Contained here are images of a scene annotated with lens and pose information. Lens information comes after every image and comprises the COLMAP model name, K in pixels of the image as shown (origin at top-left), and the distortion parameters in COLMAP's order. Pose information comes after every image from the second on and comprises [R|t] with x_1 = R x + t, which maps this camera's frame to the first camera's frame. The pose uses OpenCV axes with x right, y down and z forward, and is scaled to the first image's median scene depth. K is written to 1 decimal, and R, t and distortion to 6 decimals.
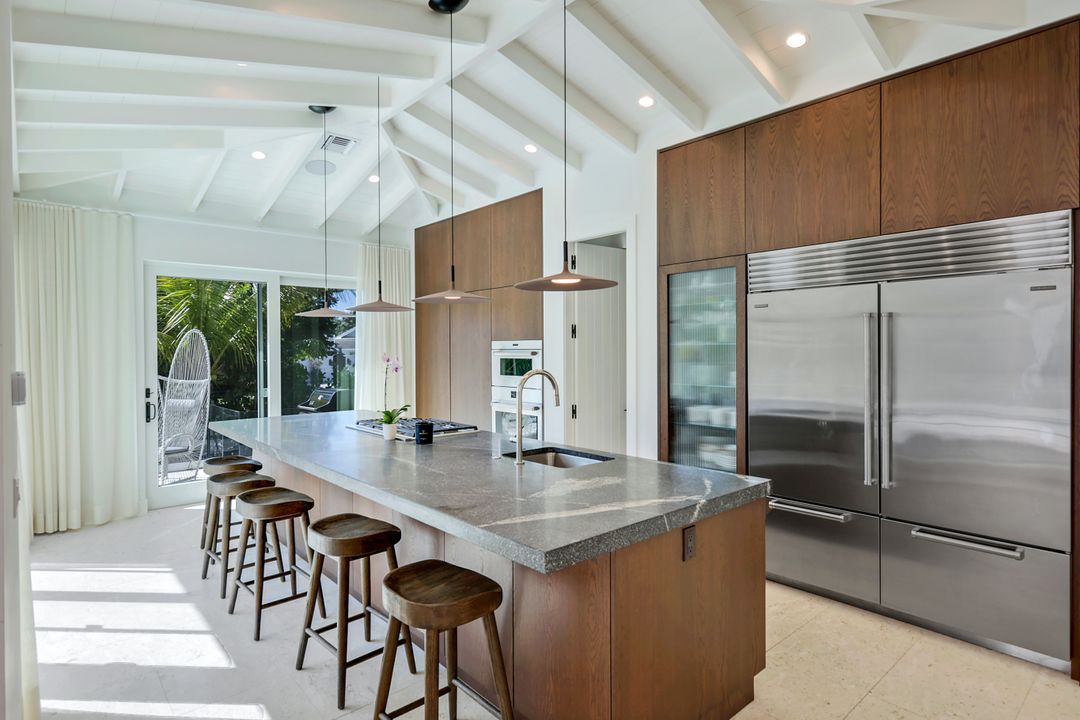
lens RADIAL K [[546.9, 0, 571.0], [0, 546.9, 351.8], [0, 0, 1]] dist [-0.004895, -0.000047]
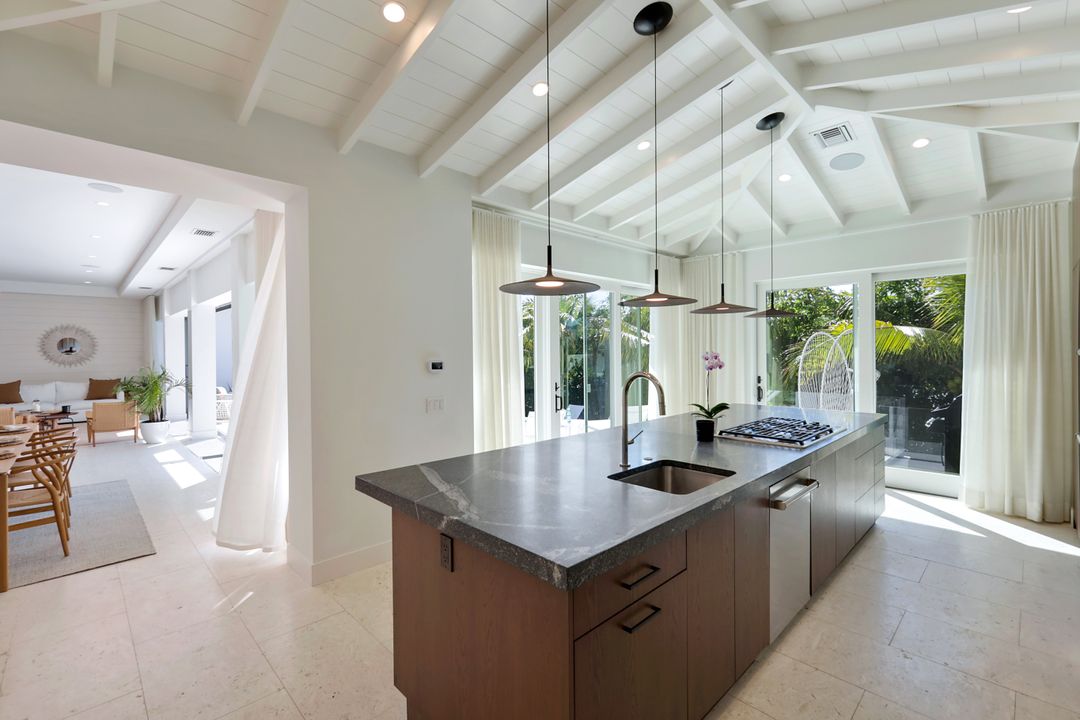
lens RADIAL K [[475.9, 0, 541.8], [0, 475.9, 355.4], [0, 0, 1]] dist [0.002731, 0.000430]
pose [[0.048769, 0.011503, -0.998744, 0.593758], [0.006082, 0.999912, 0.011813, -0.002668], [0.998792, -0.006650, 0.048695, 0.635886]]
